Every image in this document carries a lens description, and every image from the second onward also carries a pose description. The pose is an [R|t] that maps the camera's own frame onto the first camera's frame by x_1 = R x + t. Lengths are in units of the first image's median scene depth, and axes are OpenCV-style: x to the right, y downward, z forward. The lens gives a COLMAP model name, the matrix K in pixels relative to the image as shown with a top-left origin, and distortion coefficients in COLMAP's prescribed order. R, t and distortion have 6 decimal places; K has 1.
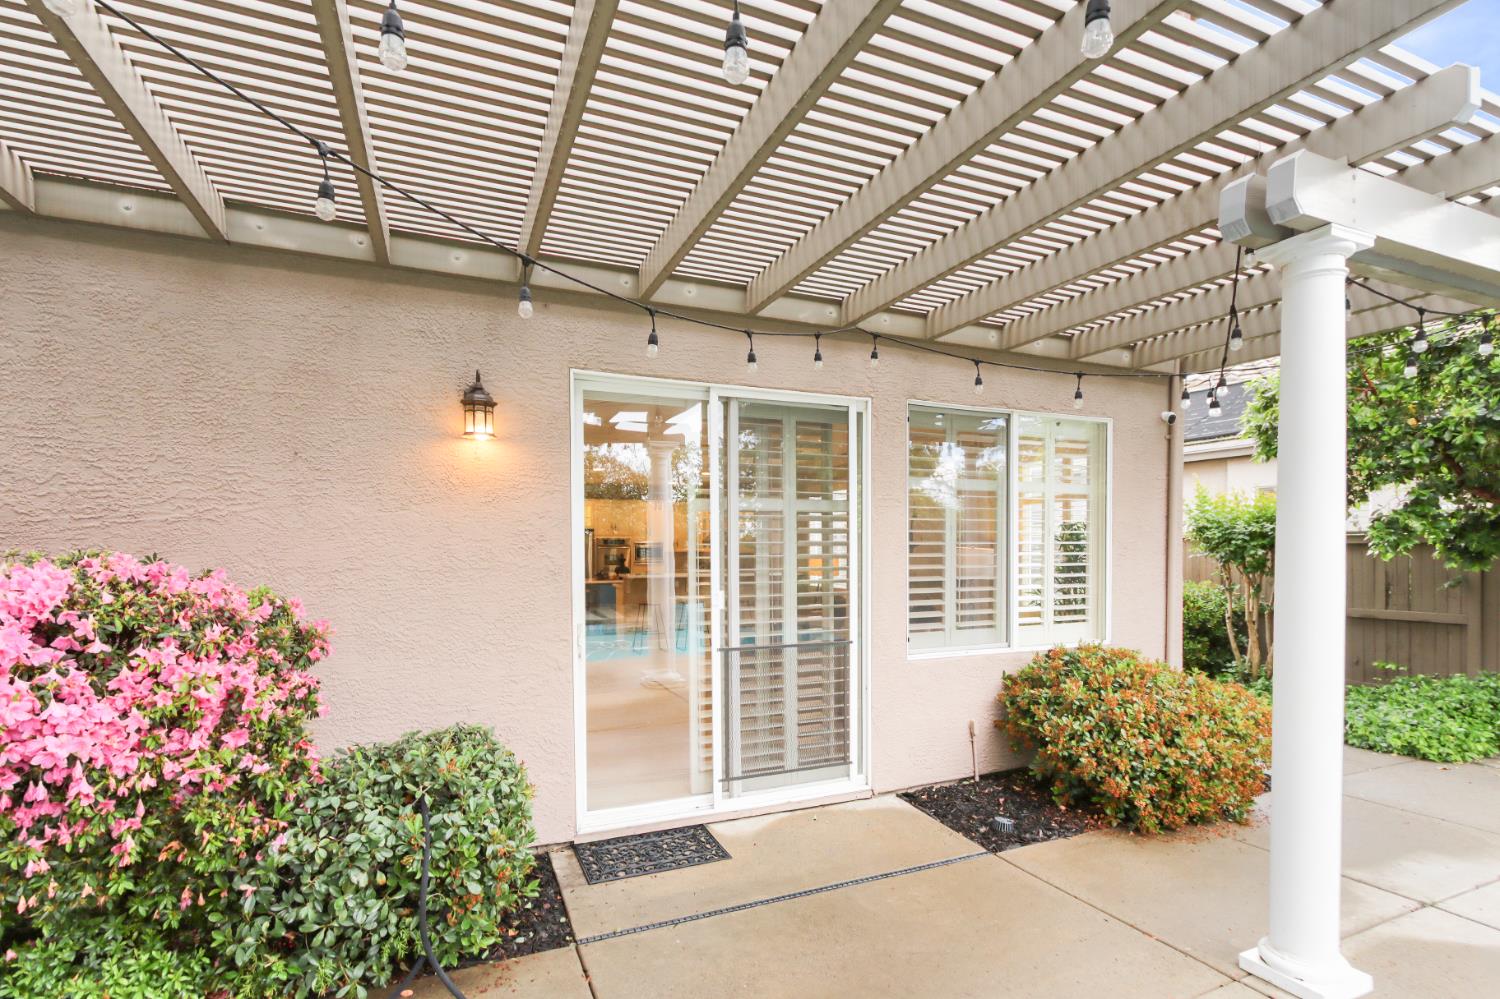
lens RADIAL K [[714.0, 0, 750.0], [0, 714.0, 558.7], [0, 0, 1]] dist [-0.001273, 0.005239]
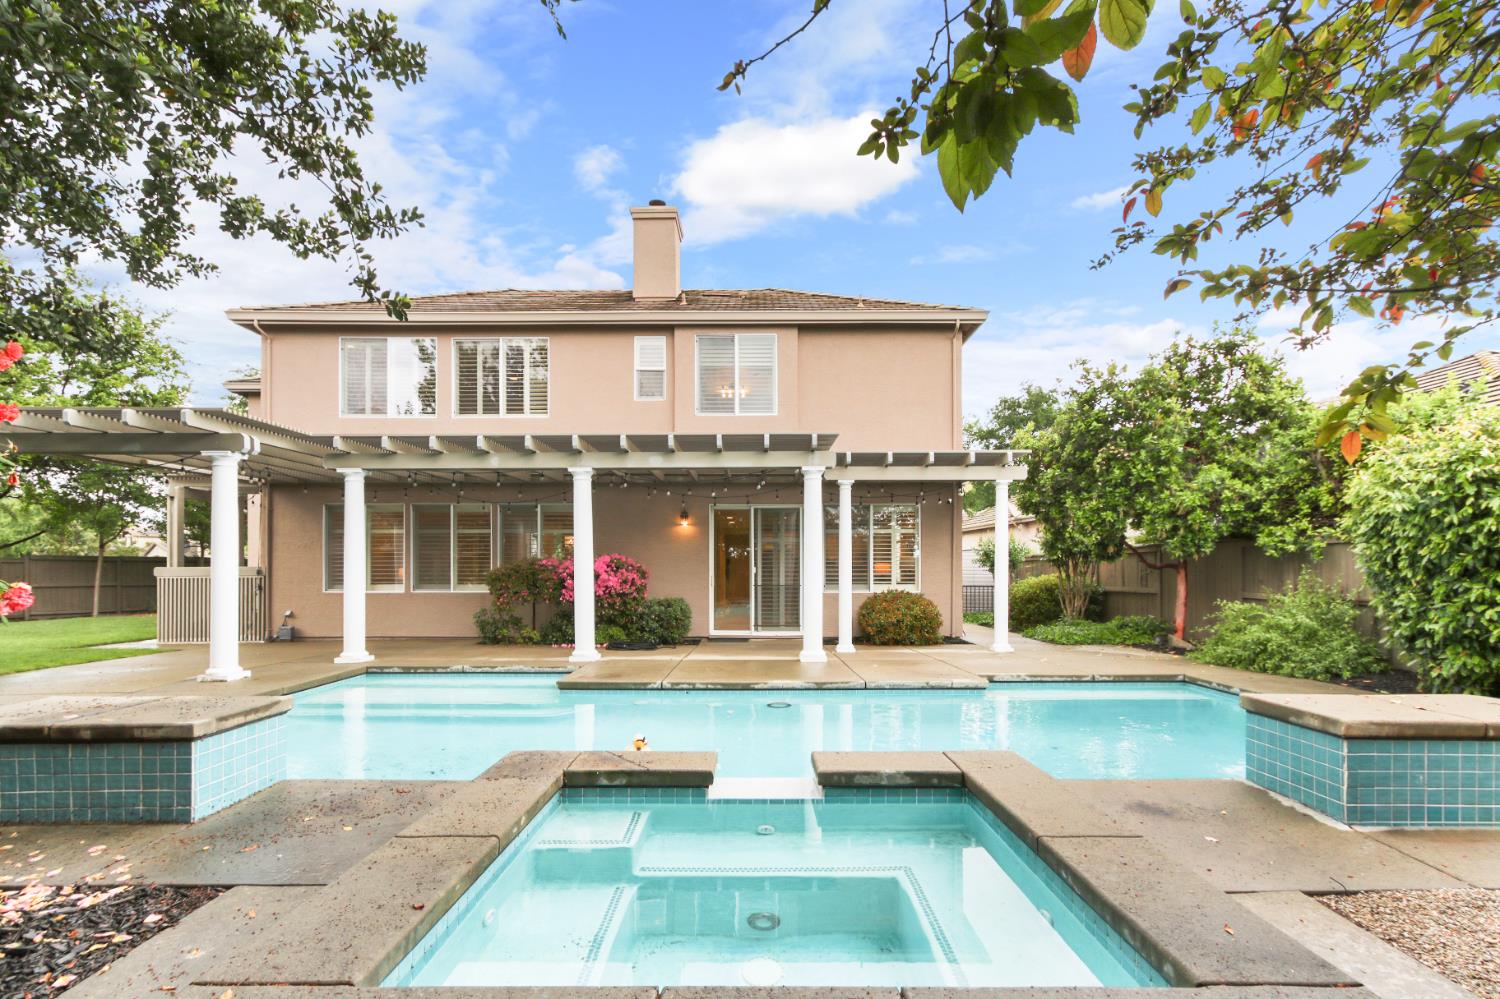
lens RADIAL K [[714.0, 0, 750.0], [0, 714.0, 558.7], [0, 0, 1]] dist [-0.001273, 0.005239]
pose [[0.914693, -0.001919, -0.404144, 1.483890], [-0.011549, 0.999456, -0.030885, 0.126765], [0.403983, 0.032917, 0.914174, -2.345695]]
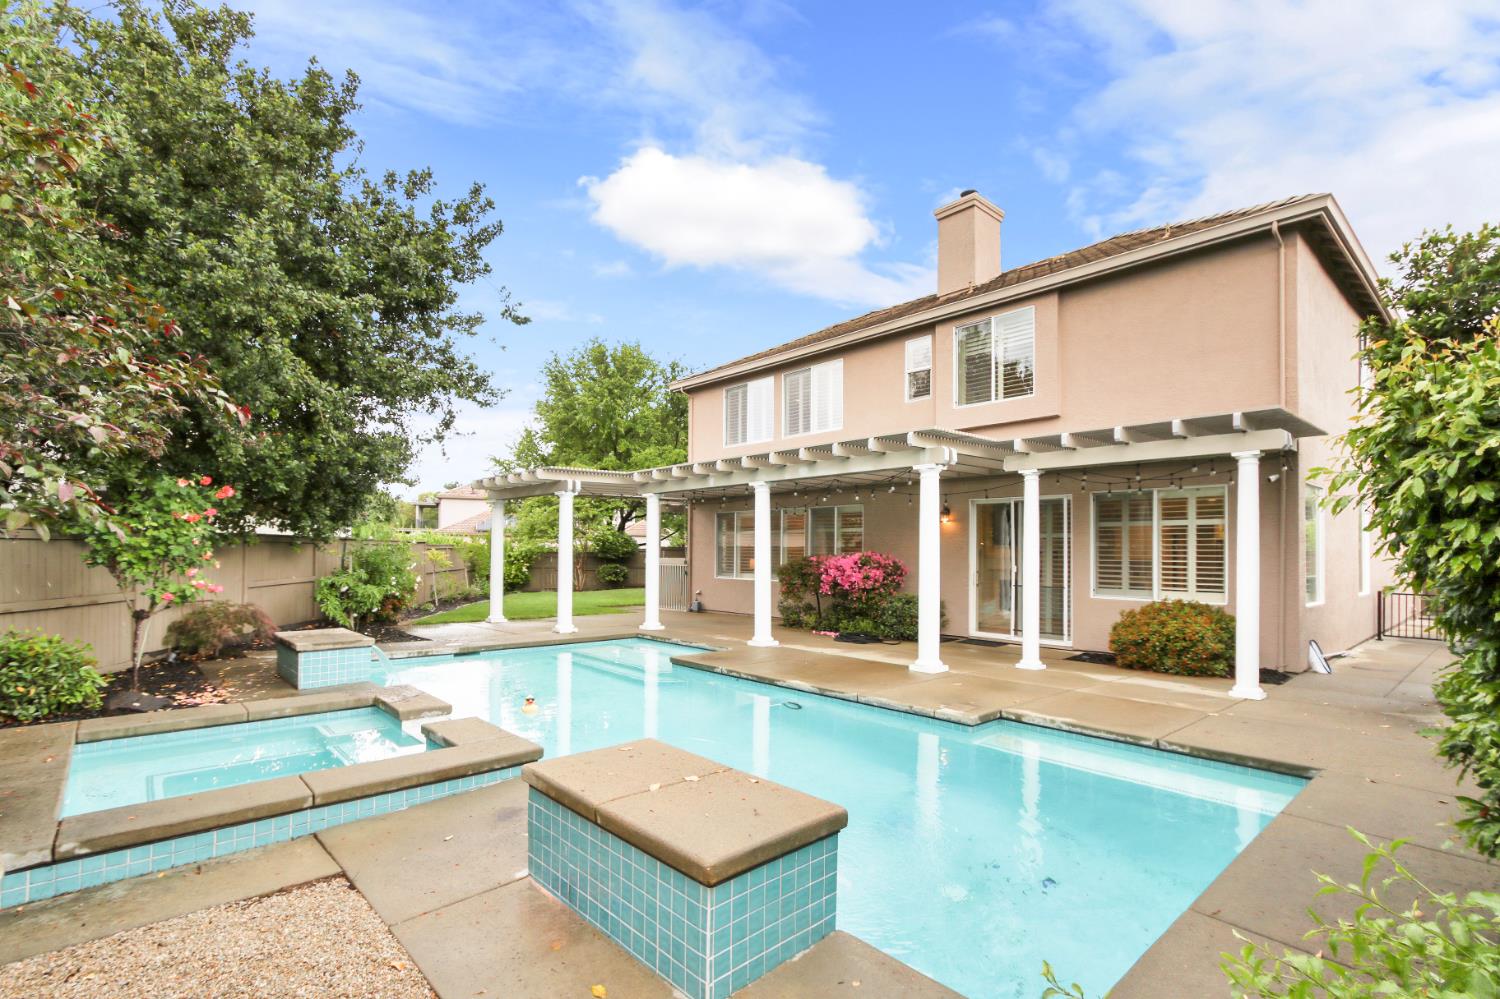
lens RADIAL K [[695.0, 0, 747.7], [0, 695.0, 542.0], [0, 0, 1]] dist [0.000726, 0.000617]
pose [[0.325939, -0.005160, -0.945377, 2.757594], [-0.026505, 0.999542, -0.014593, 0.019404], [0.945019, 0.029814, 0.325653, -1.174465]]
